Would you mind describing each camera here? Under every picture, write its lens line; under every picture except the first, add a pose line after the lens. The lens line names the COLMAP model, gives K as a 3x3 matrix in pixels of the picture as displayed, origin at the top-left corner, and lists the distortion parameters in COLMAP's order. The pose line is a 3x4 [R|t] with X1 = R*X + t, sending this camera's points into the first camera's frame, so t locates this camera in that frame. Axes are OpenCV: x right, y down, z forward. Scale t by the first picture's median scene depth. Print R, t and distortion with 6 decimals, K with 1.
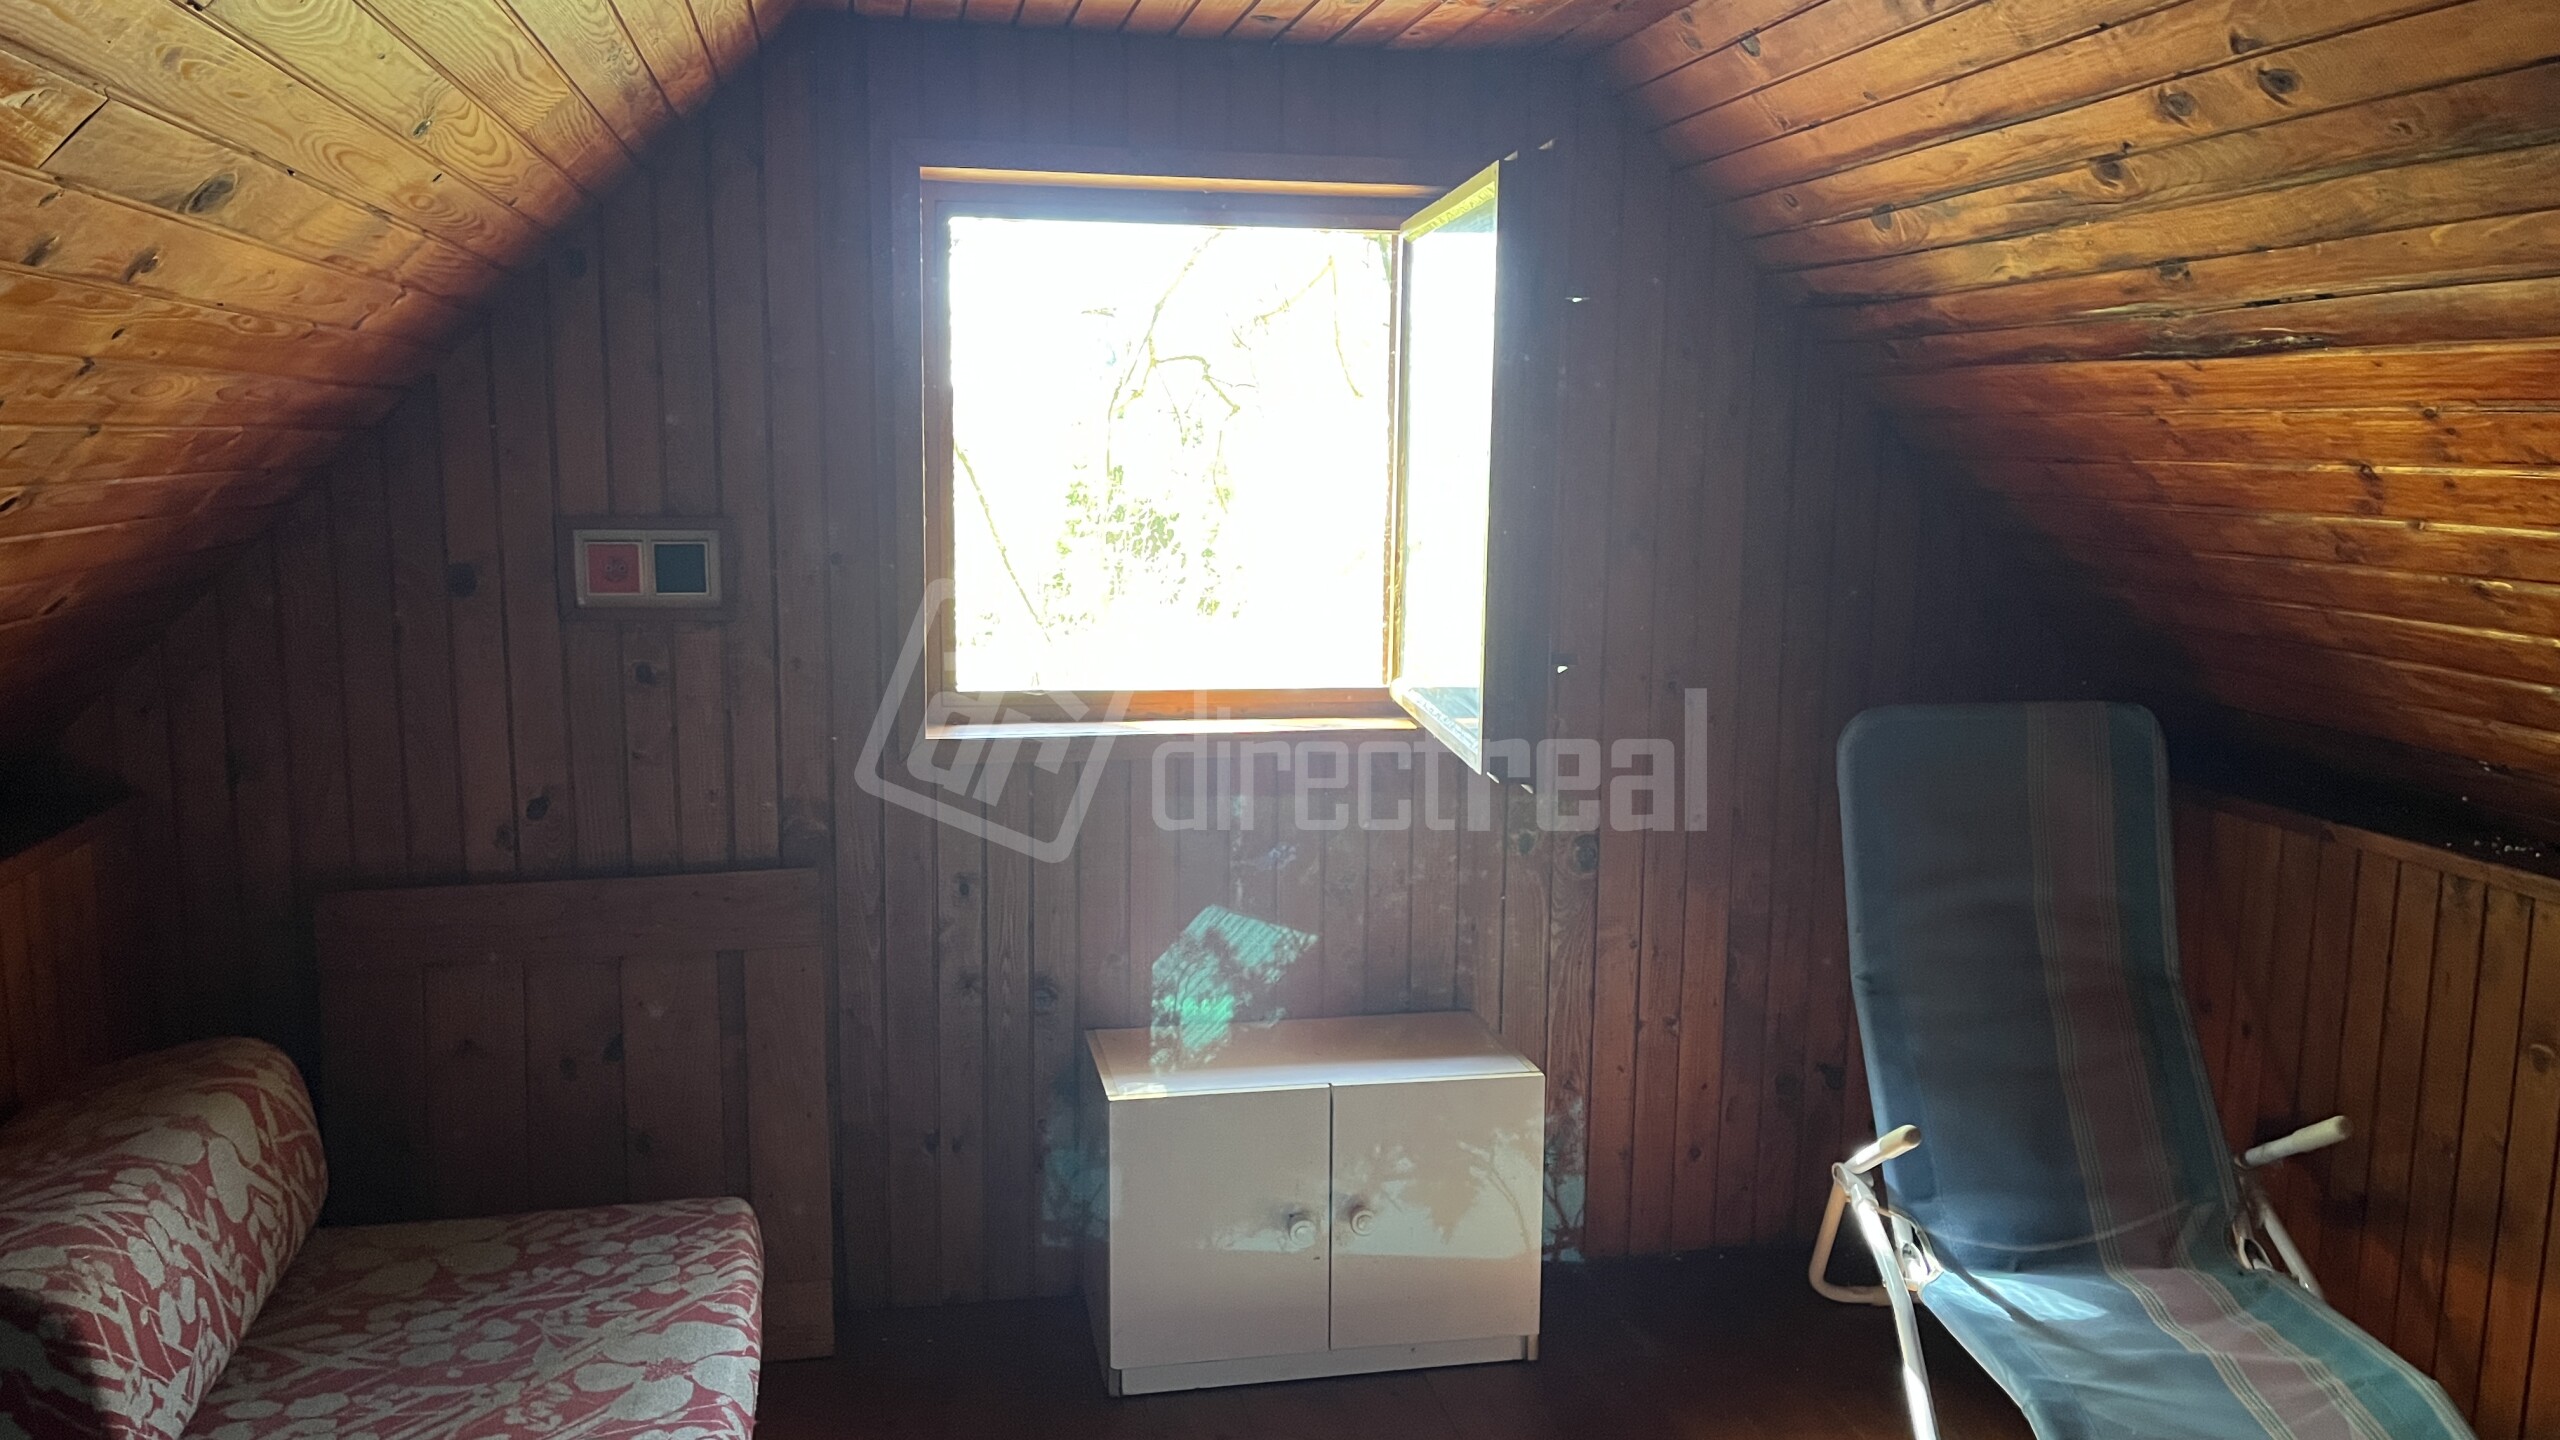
lens RADIAL K [[1960.0, 0, 1280.0], [0, 1960.0, 720.0], [0, 0, 1]] dist [0.083678, -0.101409]
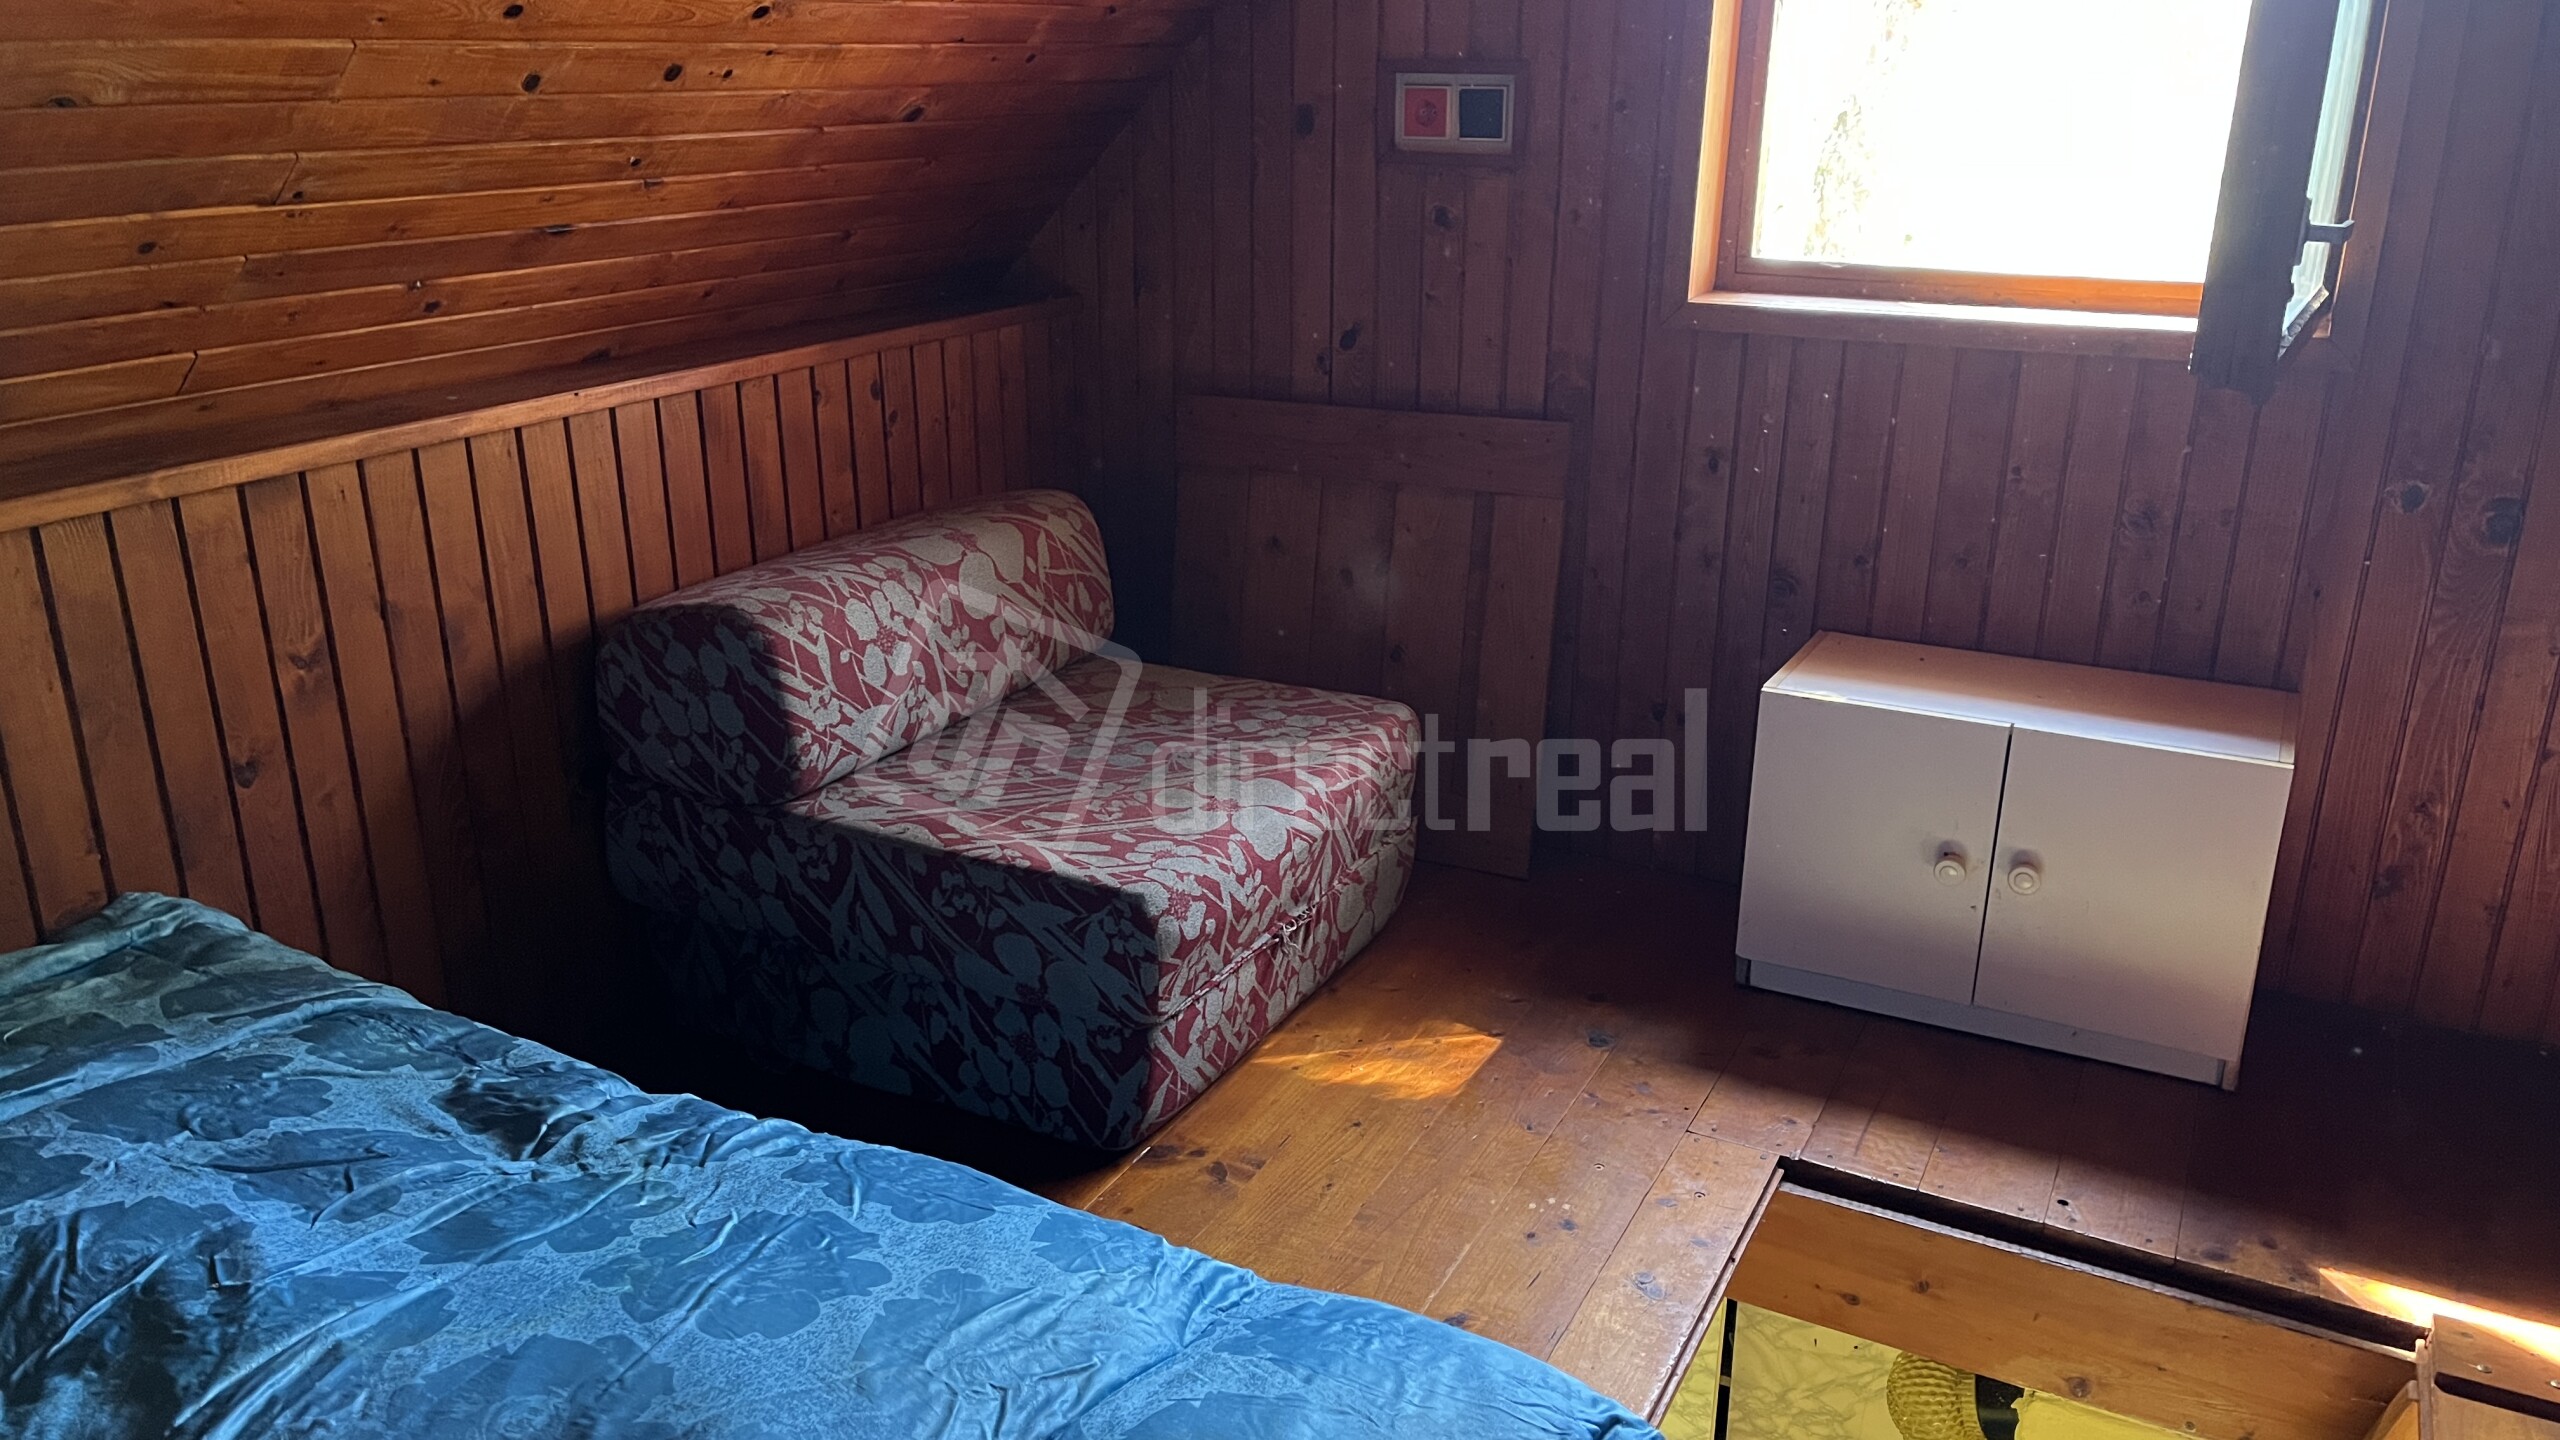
lens RADIAL K [[1960.0, 0, 1280.0], [0, 1960.0, 720.0], [0, 0, 1]] dist [0.083678, -0.101409]
pose [[0.780360, 0.199006, -0.592820, 0.330639], [-0.088556, 0.973625, 0.210269, 0.027424], [0.619029, -0.111587, 0.777401, 0.110082]]
